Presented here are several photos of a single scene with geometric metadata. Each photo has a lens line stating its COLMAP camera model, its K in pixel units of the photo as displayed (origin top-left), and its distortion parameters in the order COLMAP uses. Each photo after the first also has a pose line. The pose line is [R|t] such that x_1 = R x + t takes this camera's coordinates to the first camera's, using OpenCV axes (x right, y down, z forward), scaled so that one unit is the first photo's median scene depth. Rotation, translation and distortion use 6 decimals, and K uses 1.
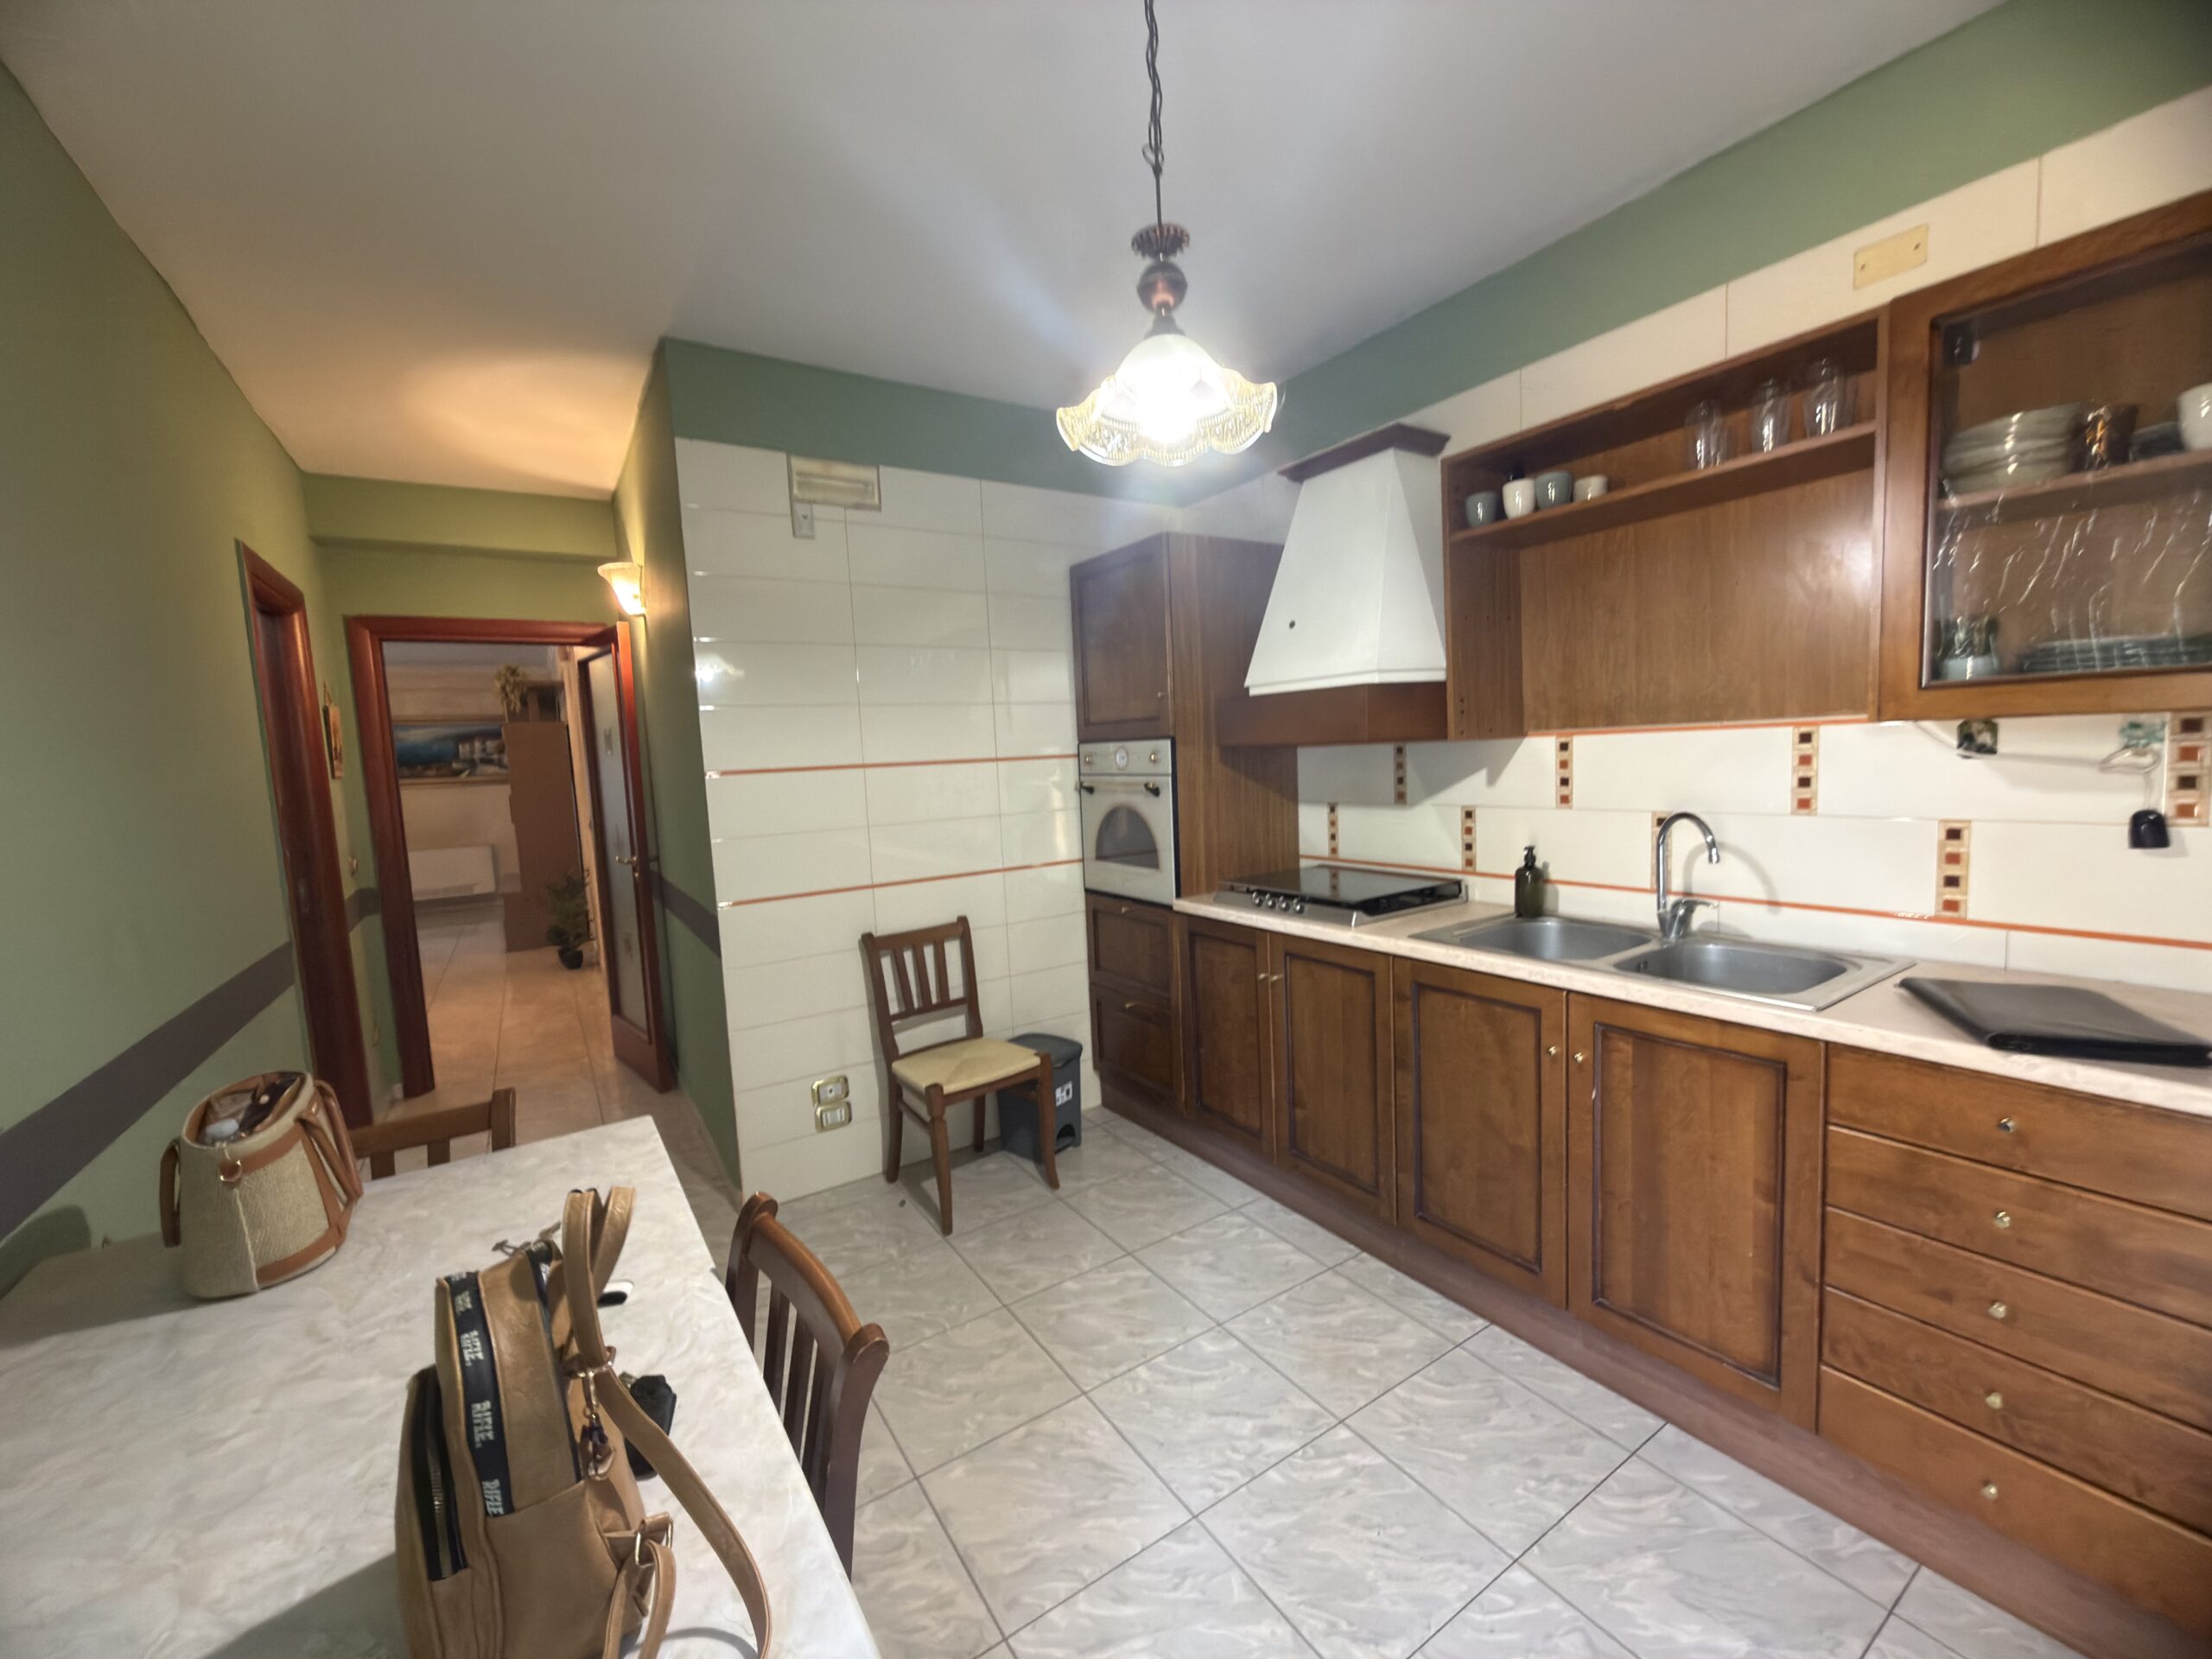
lens RADIAL K [[887.2, 0, 1111.7], [0, 887.2, 836.4], [0, 0, 1]] dist [-0.002338, -0.001520]
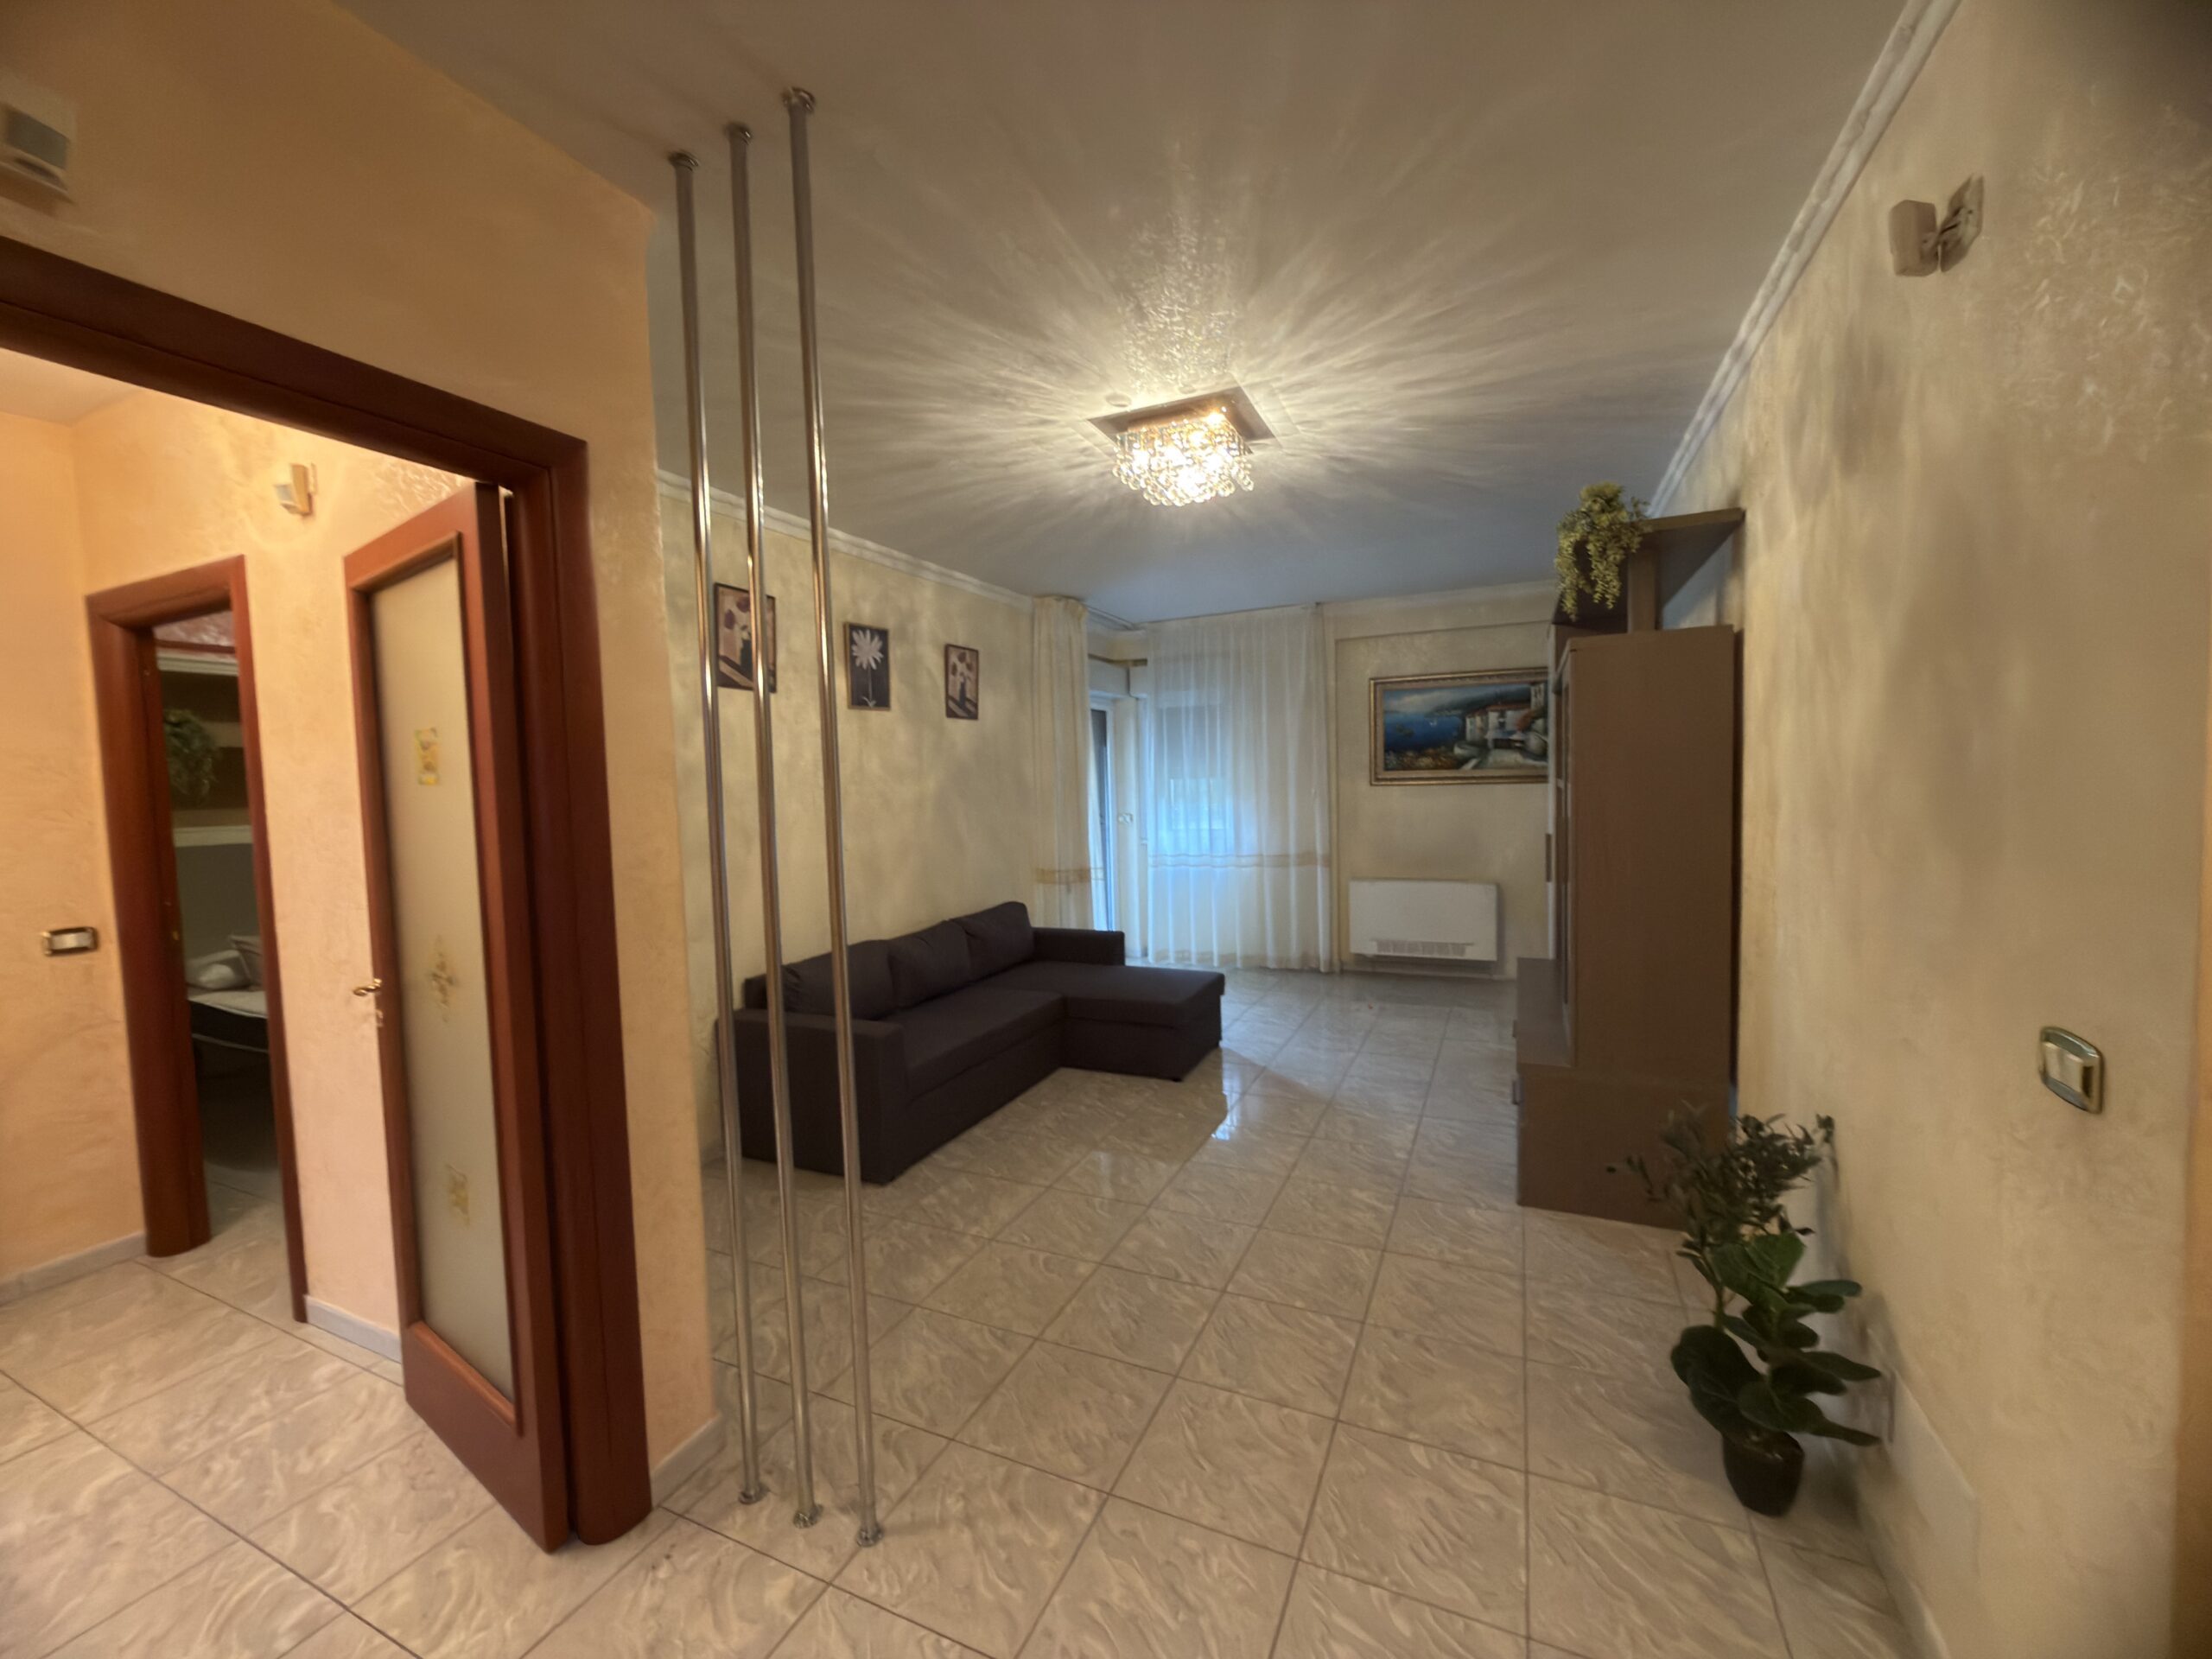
lens RADIAL K [[887.2, 0, 1105.8], [0, 887.2, 832.1], [0, 0, 1]] dist [-0.002338, -0.001520]
pose [[0.526172, 0.081550, -0.846459, -0.335550], [-0.077265, 0.995859, 0.047915, -0.033564], [0.846861, 0.040190, 0.530294, 0.457088]]
